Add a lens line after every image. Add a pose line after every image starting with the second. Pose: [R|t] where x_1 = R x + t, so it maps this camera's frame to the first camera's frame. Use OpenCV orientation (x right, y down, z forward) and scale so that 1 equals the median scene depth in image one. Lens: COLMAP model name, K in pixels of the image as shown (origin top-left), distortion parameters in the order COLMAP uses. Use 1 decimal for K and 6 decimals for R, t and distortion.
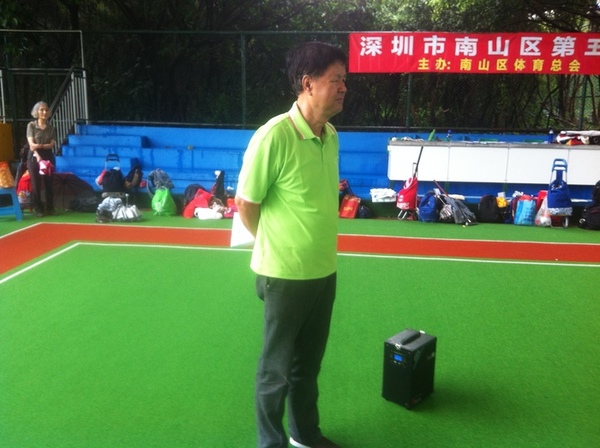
lens RADIAL K [[569.8, 0, 300.0], [0, 569.8, 224.0], [0, 0, 1]] dist [0.023221, -0.046997]
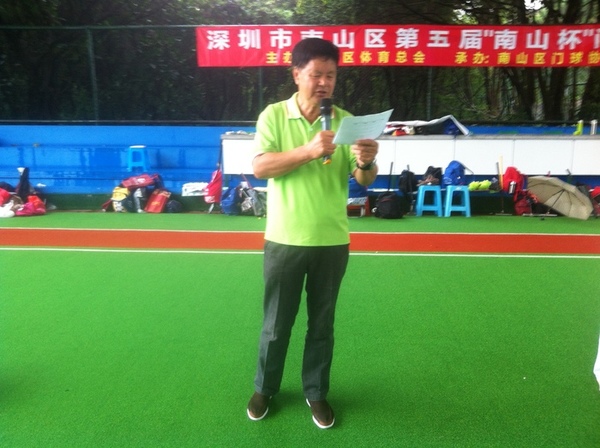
lens RADIAL K [[569.8, 0, 300.0], [0, 569.8, 224.0], [0, 0, 1]] dist [0.023221, -0.046997]
pose [[0.998929, -0.024077, 0.039499, 0.221654], [0.023819, 0.999692, 0.006995, 0.006085], [-0.039655, -0.006047, 0.999195, -0.003441]]
